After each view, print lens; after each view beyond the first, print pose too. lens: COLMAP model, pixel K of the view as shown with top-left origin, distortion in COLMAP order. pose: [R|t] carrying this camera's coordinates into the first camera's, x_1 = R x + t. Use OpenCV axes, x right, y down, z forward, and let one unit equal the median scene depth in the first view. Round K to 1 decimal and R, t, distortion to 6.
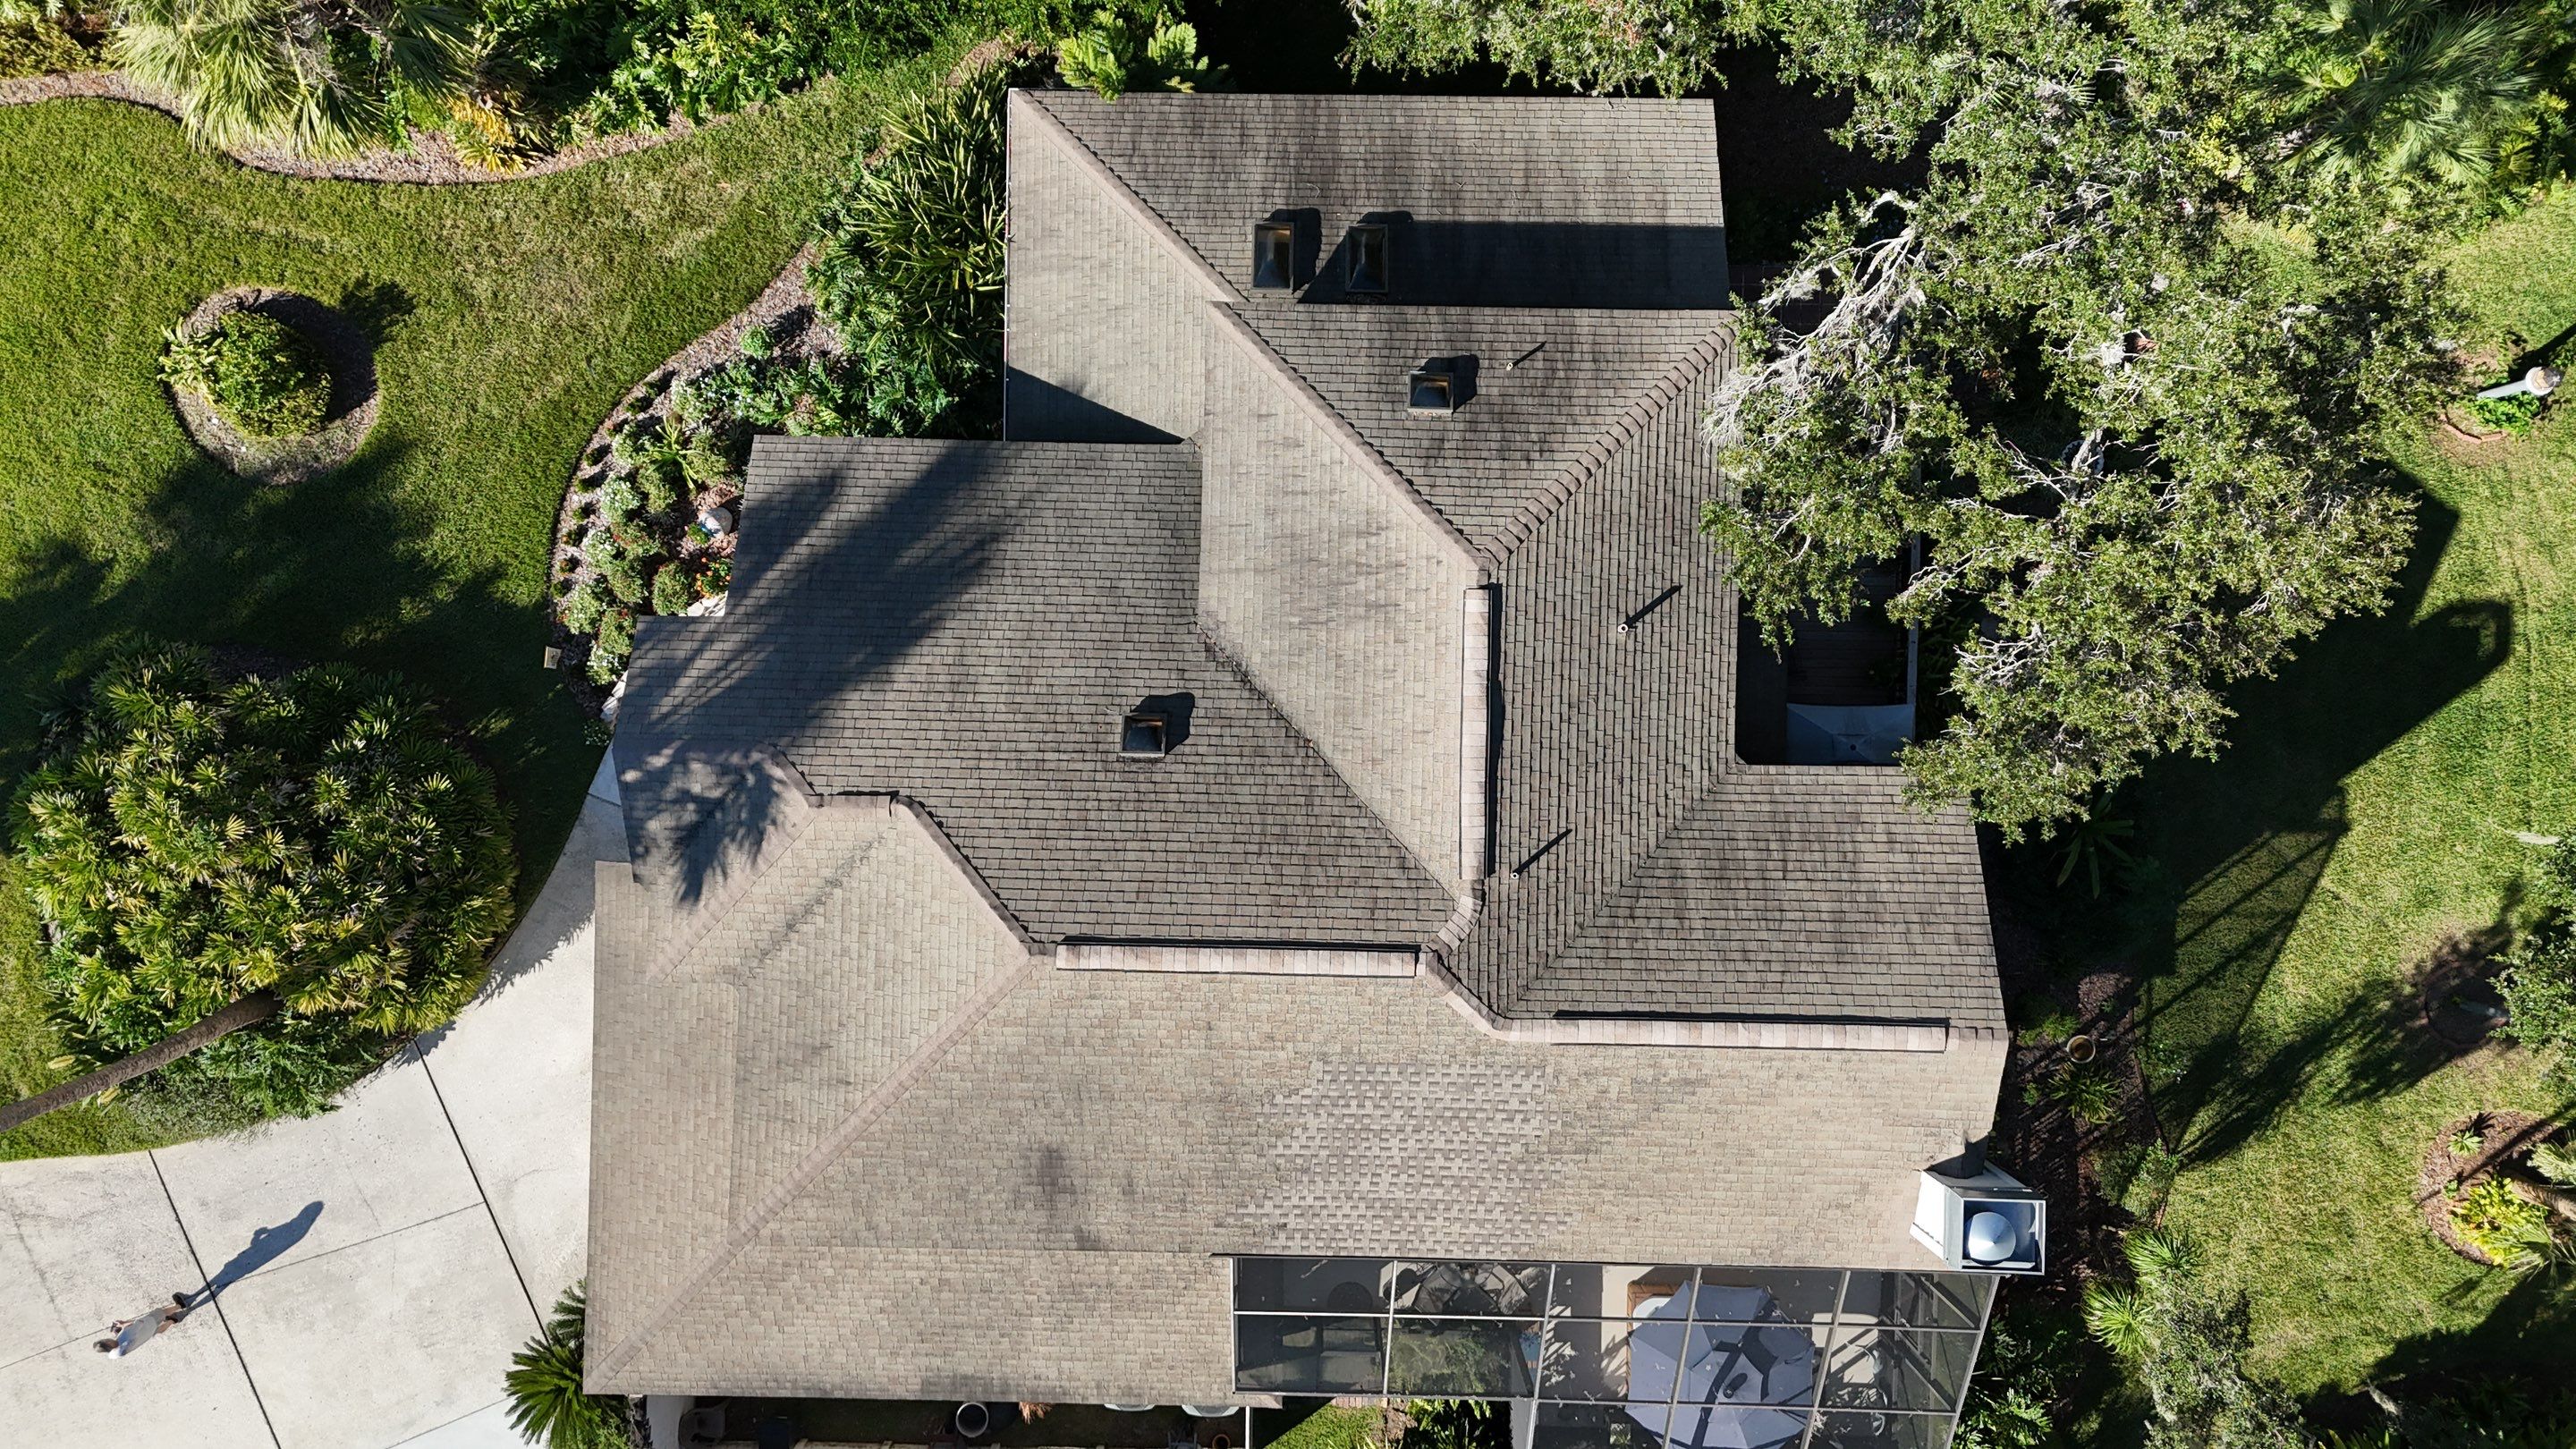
lens RADIAL K [[1891.7, 0, 1307.7], [0, 1891.7, 752.6], [0, 0, 1]] dist [0.088555, -0.089552]
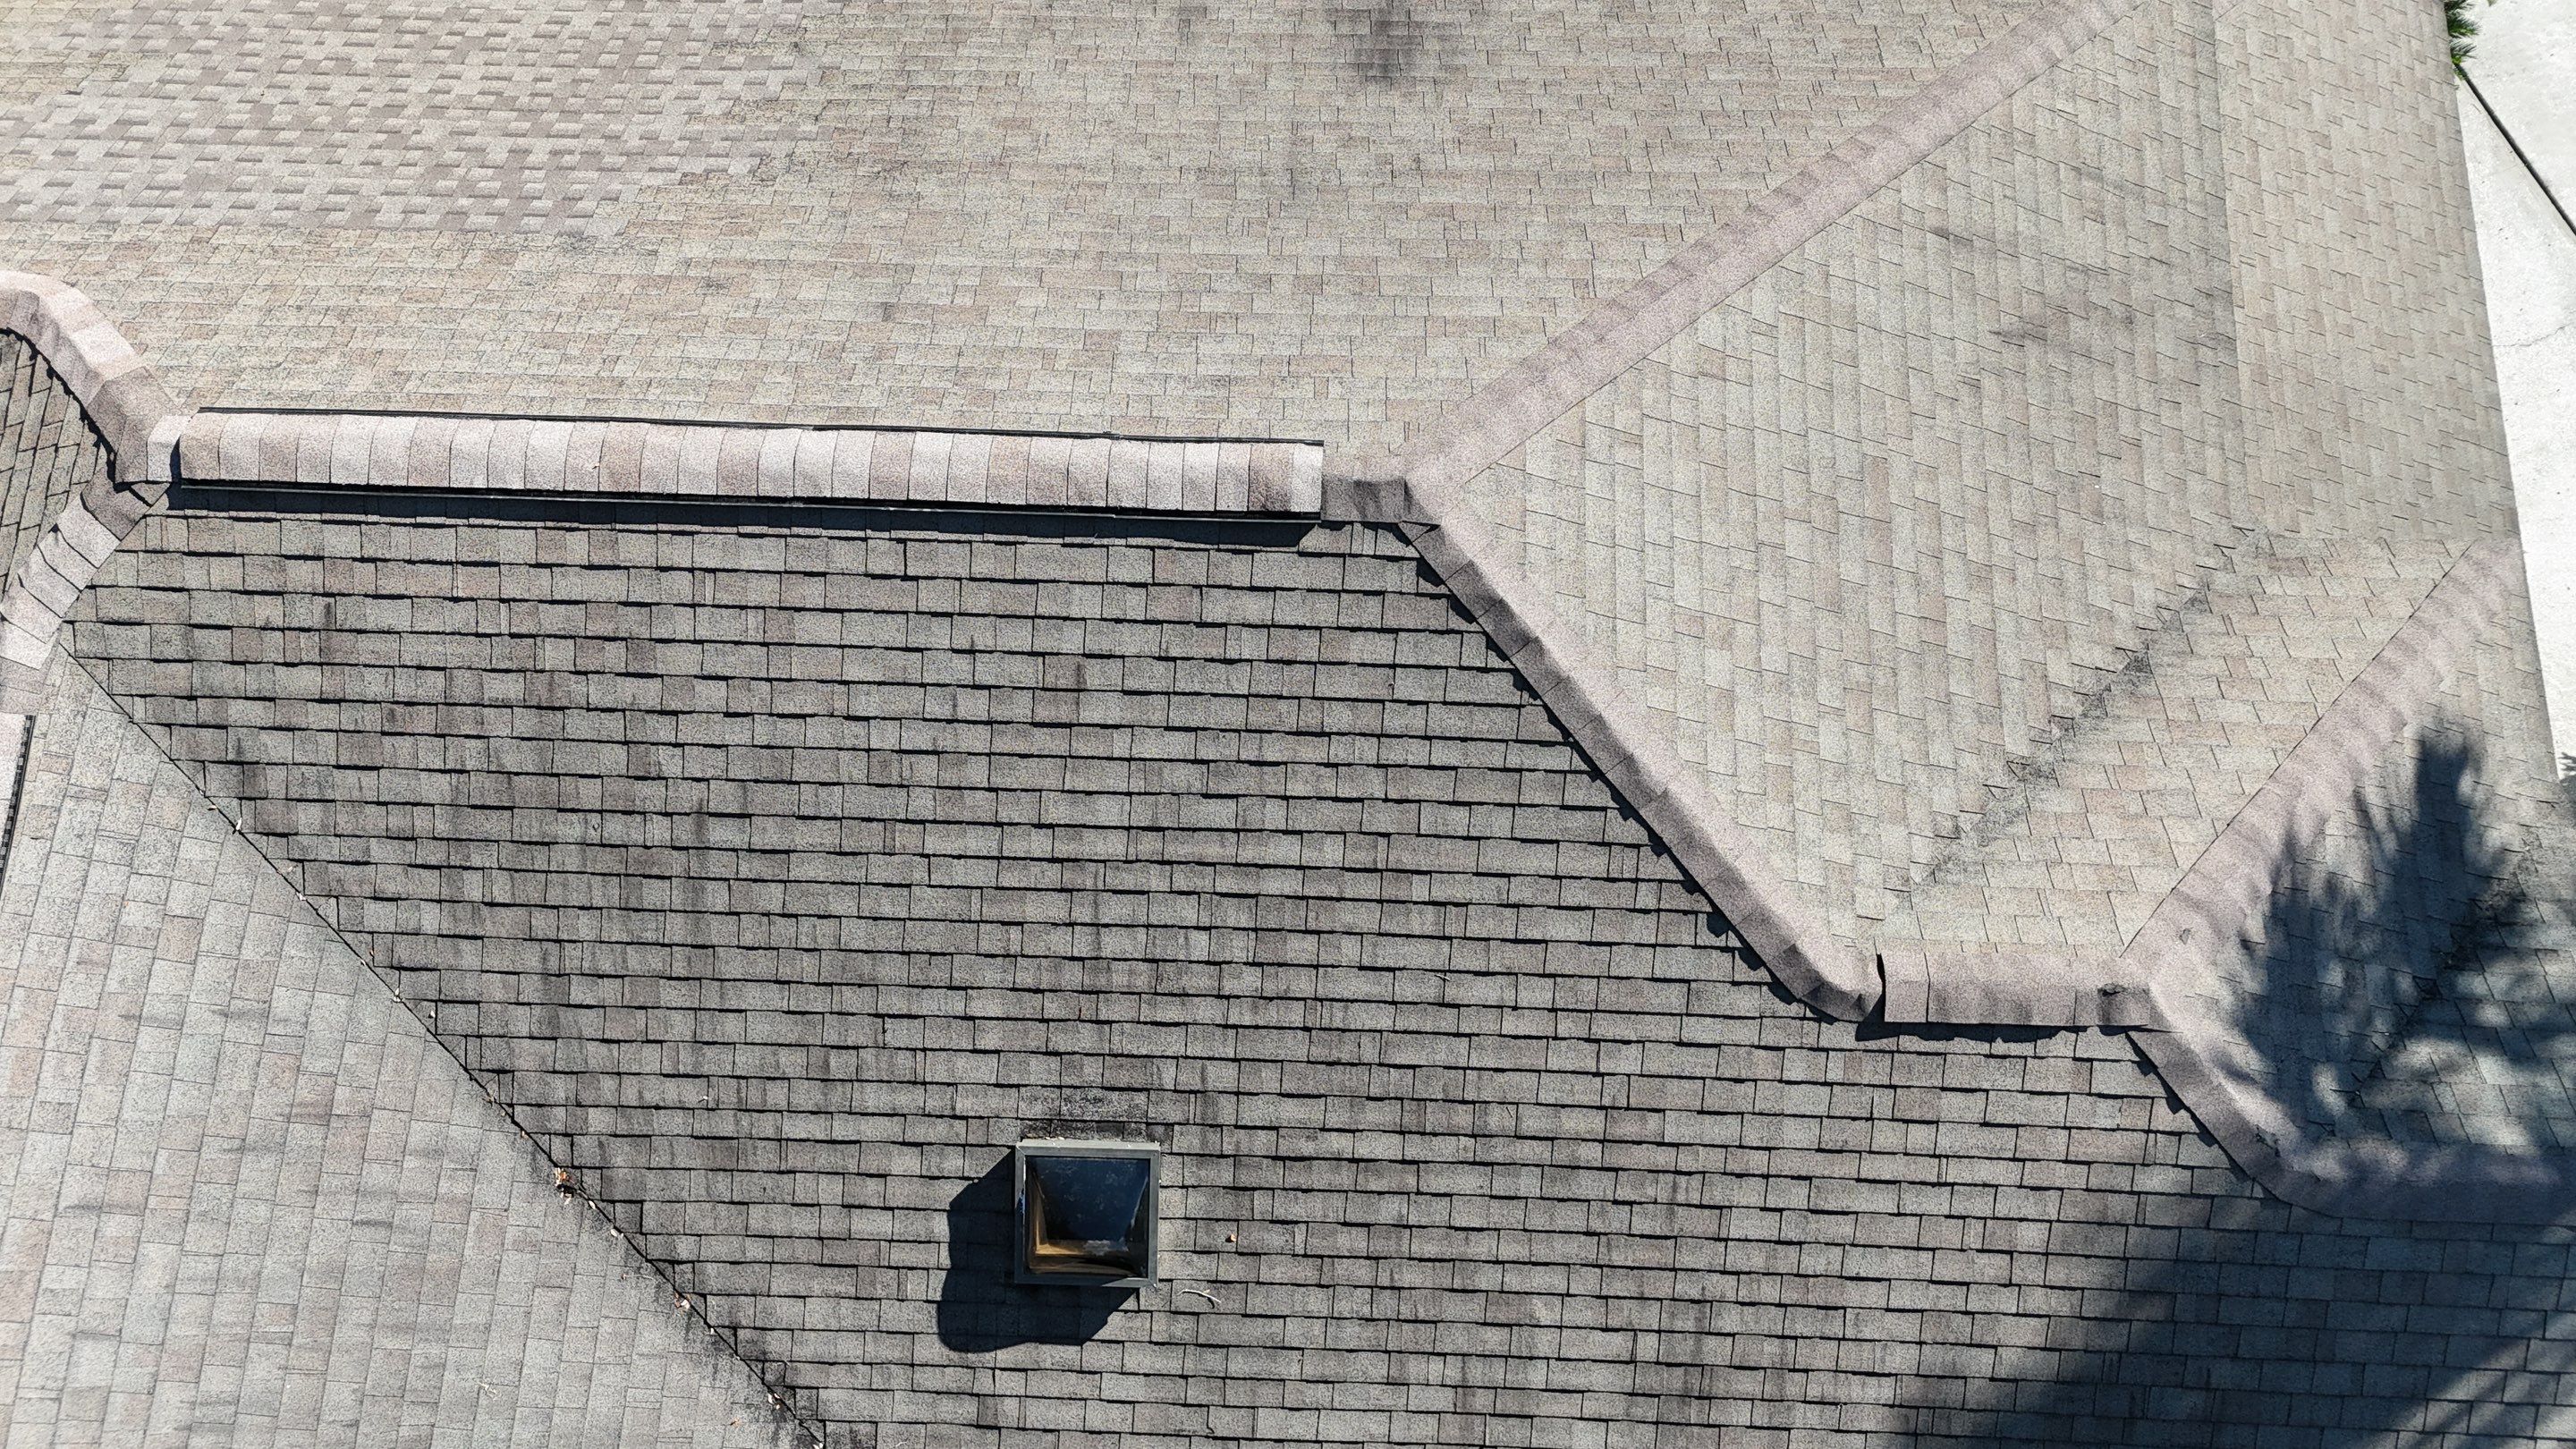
lens RADIAL K [[1891.7, 0, 1294.0], [0, 1891.7, 713.6], [0, 0, 1]] dist [0.088555, -0.089552]
pose [[-0.999162, -0.002301, 0.040869, -0.135119], [0.013420, -0.961649, 0.273956, -0.016168], [0.038671, 0.274275, 0.960873, 0.679220]]
